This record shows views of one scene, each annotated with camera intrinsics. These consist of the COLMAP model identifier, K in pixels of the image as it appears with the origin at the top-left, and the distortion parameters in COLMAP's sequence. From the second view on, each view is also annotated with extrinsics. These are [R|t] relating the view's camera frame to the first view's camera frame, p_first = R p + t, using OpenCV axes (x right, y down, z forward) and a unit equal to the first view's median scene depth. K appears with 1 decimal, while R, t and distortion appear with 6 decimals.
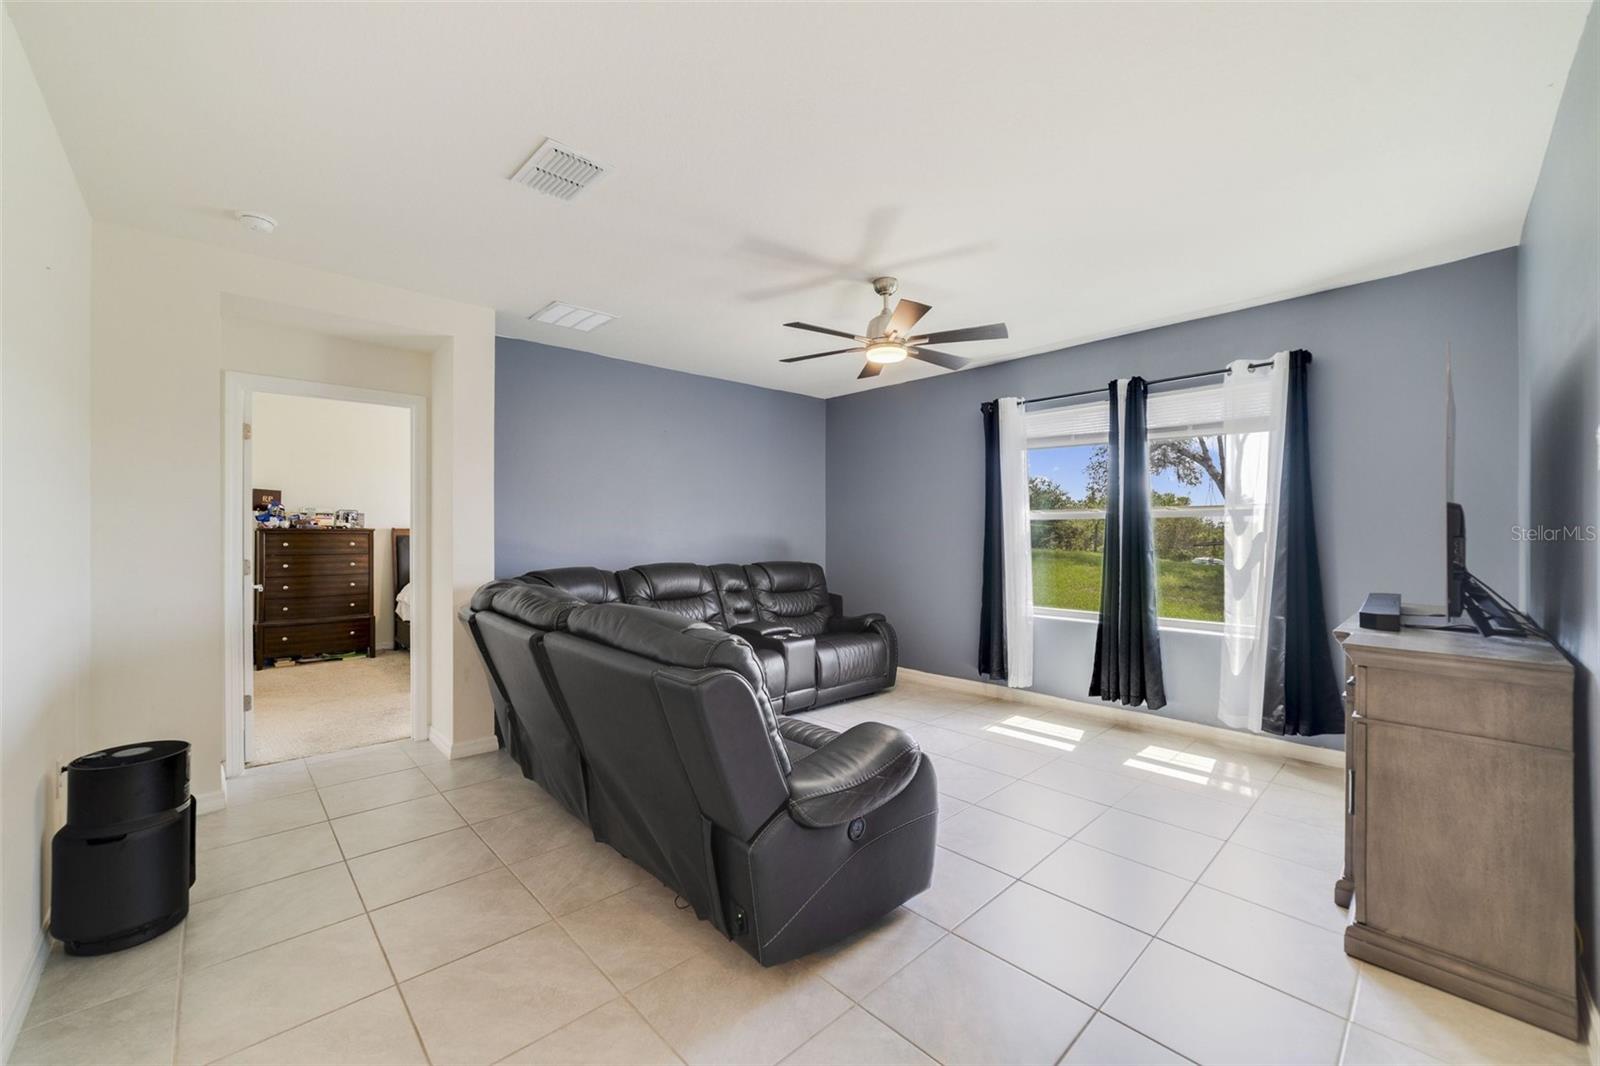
lens RADIAL K [[624.7, 0, 788.3], [0, 624.7, 530.6], [0, 0, 1]] dist [-0.001011, 0.000152]
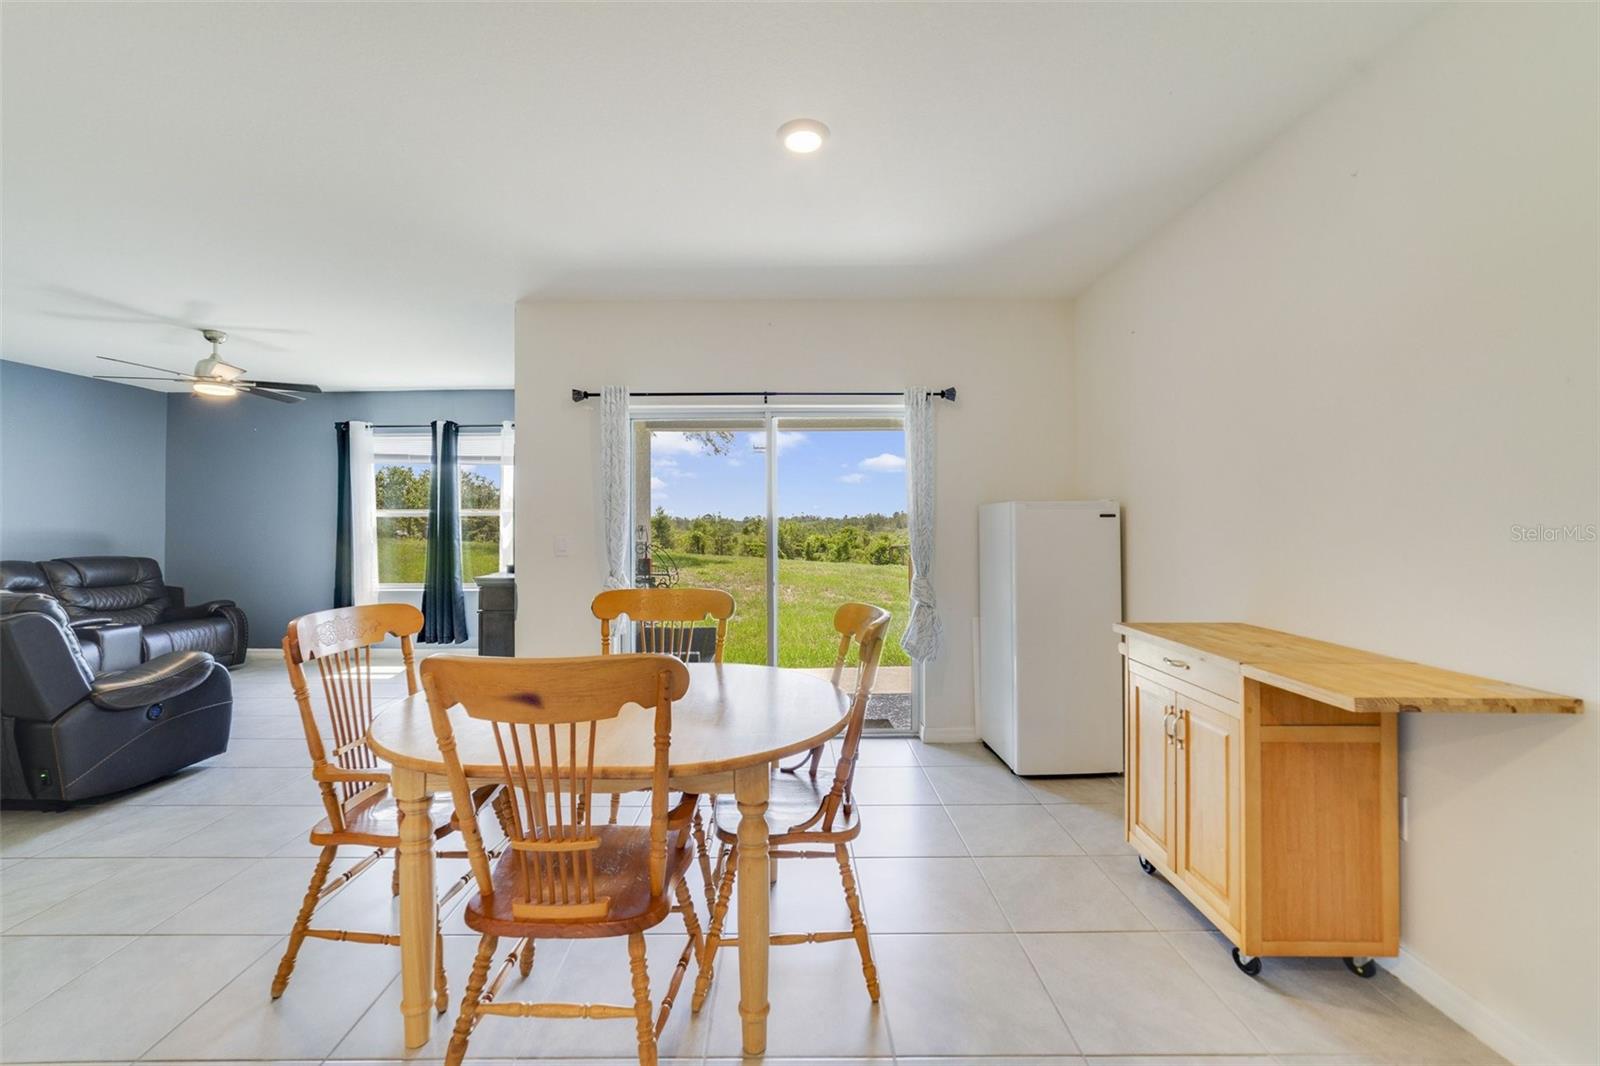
lens RADIAL K [[633.3, 0, 783.9], [0, 633.3, 513.7], [0, 0, 1]] dist [-0.002038, 0.000150]
pose [[0.692506, 0.011607, 0.721318, 0.023090], [0.000408, 0.999864, -0.016481, -0.000309], [-0.721412, 0.011707, 0.692408, -0.569359]]
